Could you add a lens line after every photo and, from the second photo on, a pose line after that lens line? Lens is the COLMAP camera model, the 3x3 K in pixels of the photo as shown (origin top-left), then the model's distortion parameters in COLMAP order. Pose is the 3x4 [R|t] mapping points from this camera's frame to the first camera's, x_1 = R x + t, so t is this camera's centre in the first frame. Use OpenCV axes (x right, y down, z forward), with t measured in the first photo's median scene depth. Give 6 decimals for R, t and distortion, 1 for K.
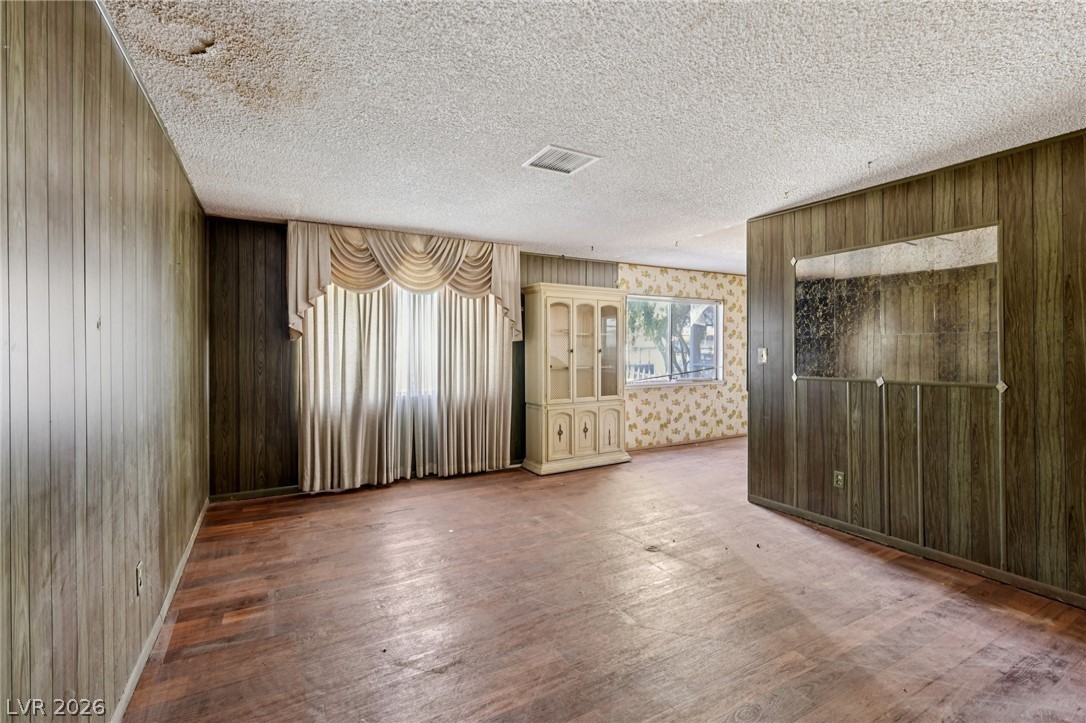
lens RADIAL K [[475.1, 0, 540.7], [0, 475.1, 353.3], [0, 0, 1]] dist [0.004855, -0.000677]
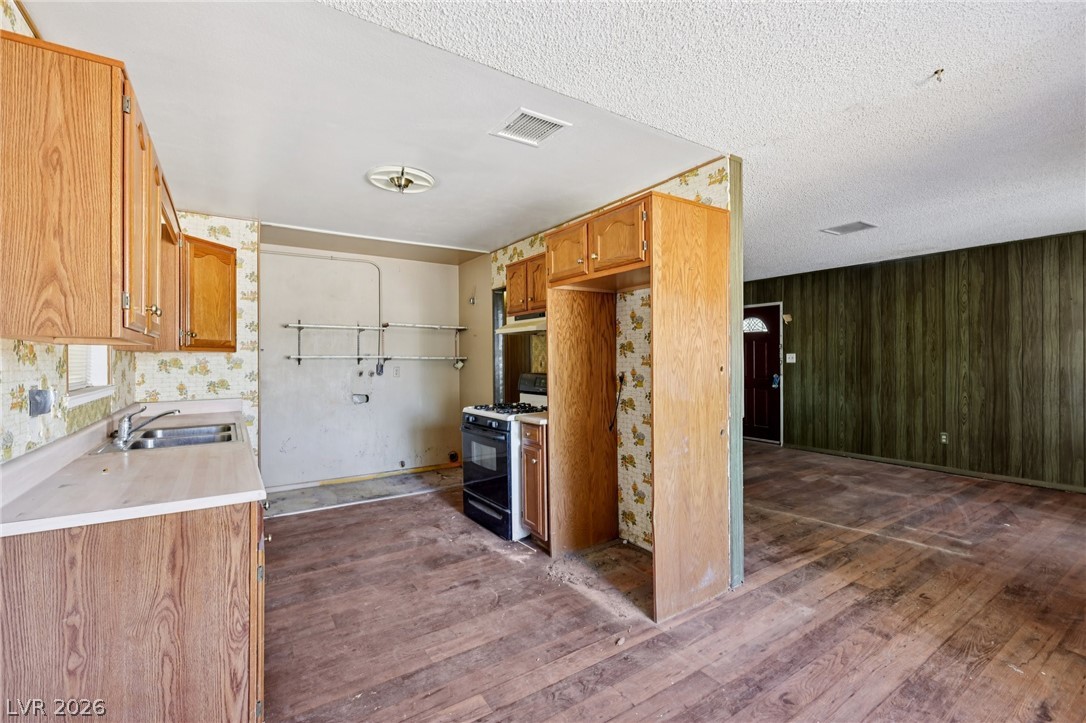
lens RADIAL K [[475.1, 0, 544.3], [0, 475.1, 360.7], [0, 0, 1]] dist [0.004855, -0.000677]
pose [[-0.996463, 0.007147, -0.083729, 0.659449], [0.006104, 0.999901, 0.012702, -0.009344], [0.083811, 0.012146, -0.996408, 1.405699]]
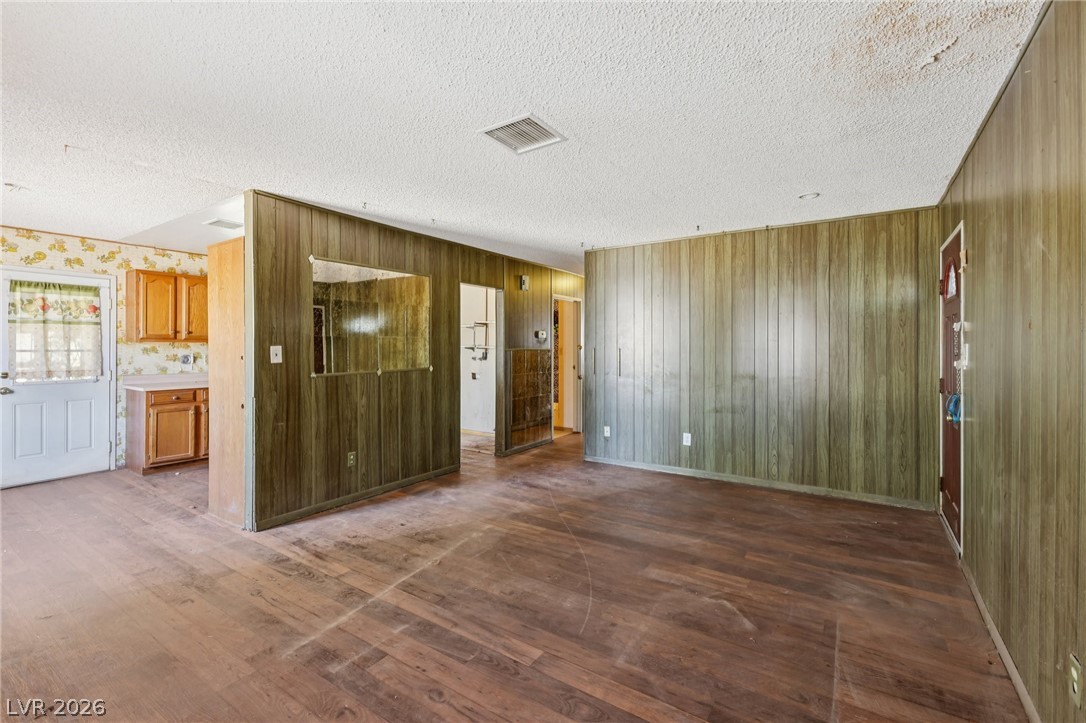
lens RADIAL K [[475.1, 0, 539.8], [0, 475.1, 348.9], [0, 0, 1]] dist [0.004855, -0.000677]
pose [[-0.453655, -0.002527, 0.891174, -0.444675], [0.004850, 0.999974, 0.005304, -0.006554], [-0.891164, 0.006729, -0.453631, 0.799429]]
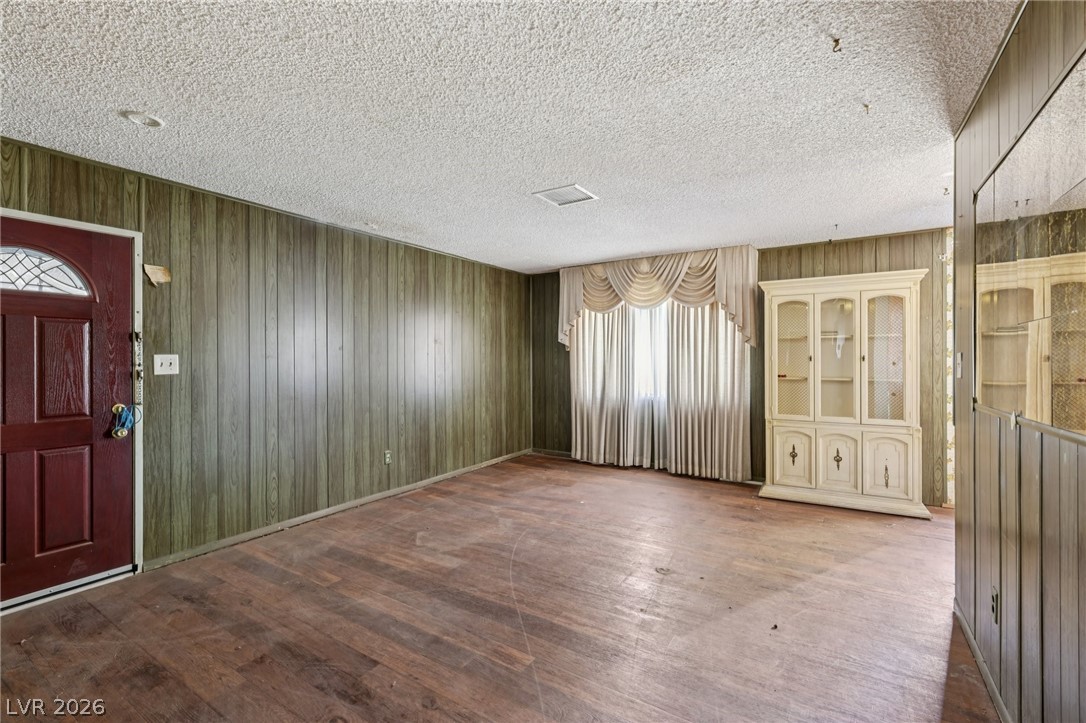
lens RADIAL K [[475.1, 0, 551.8], [0, 475.1, 348.2], [0, 0, 1]] dist [0.004855, -0.000677]
pose [[0.486146, -0.017443, -0.873704, 0.618714], [-0.001828, 0.999778, -0.020977, -0.003880], [0.873876, 0.011795, 0.486006, 0.226053]]
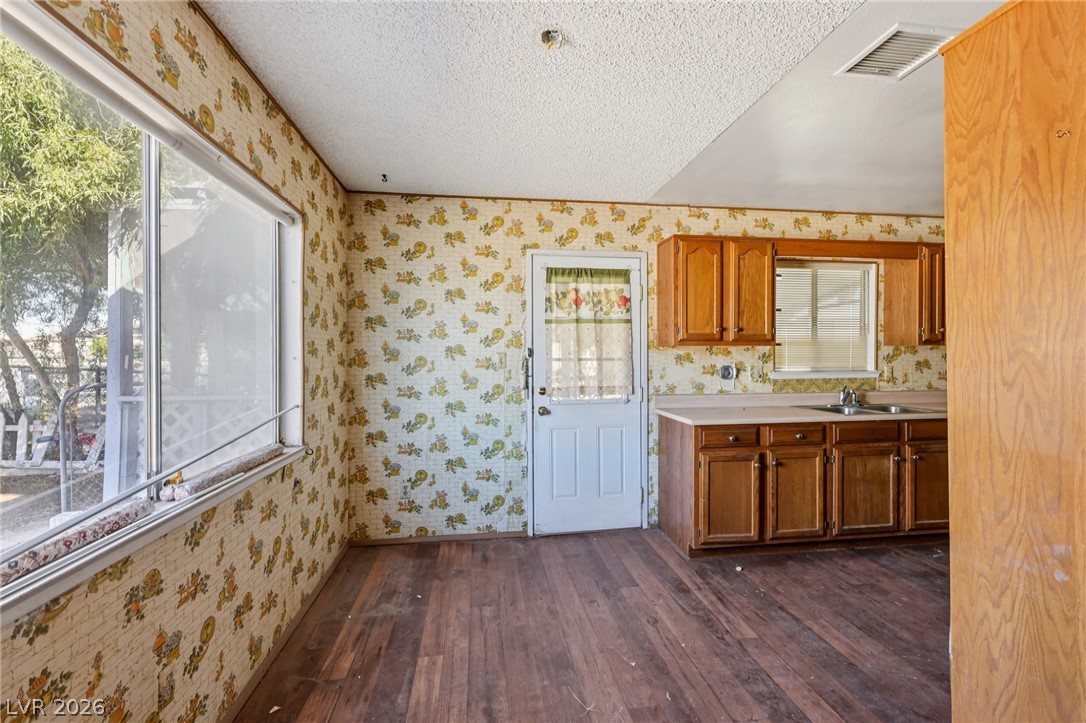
lens RADIAL K [[475.1, 0, 549.2], [0, 475.1, 358.1], [0, 0, 1]] dist [0.004855, -0.000677]
pose [[0.346308, -0.006192, 0.938100, 0.178683], [0.013164, 0.999912, 0.001741, -0.006534], [-0.938028, 0.011746, 0.346359, 1.044756]]
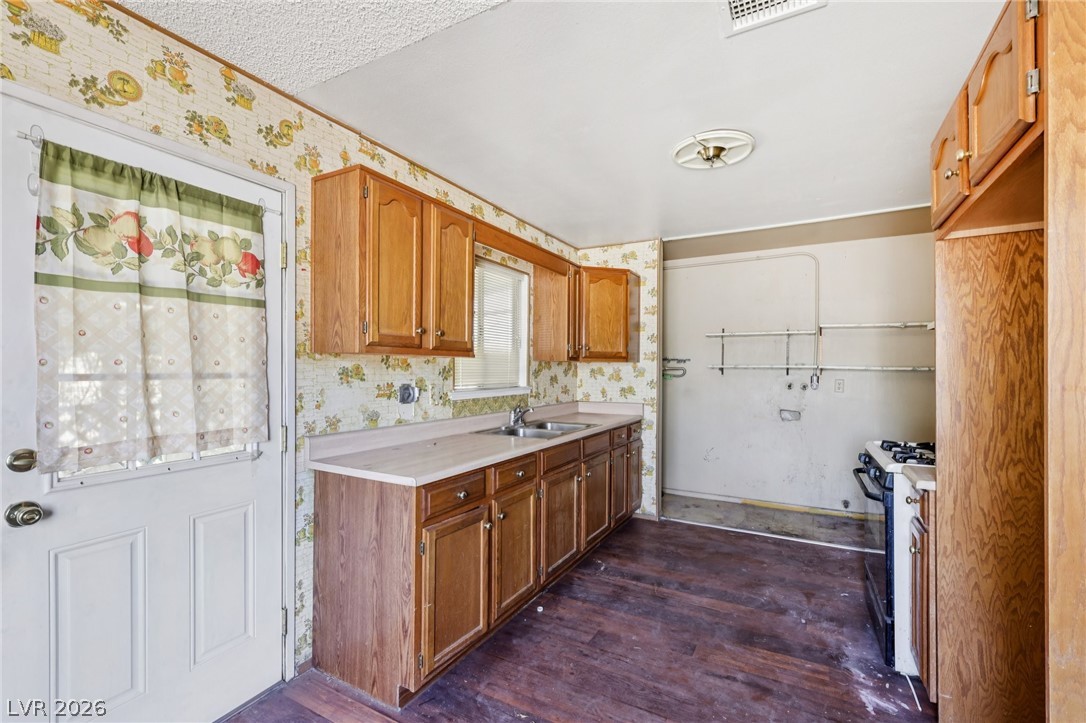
lens RADIAL K [[475.1, 0, 544.8], [0, 475.1, 371.5], [0, 0, 1]] dist [0.004855, -0.000677]
pose [[-0.533423, -0.005364, 0.845832, 0.455010], [0.004259, 0.999950, 0.009027, -0.007748], [-0.845838, 0.008417, -0.533374, 1.194527]]
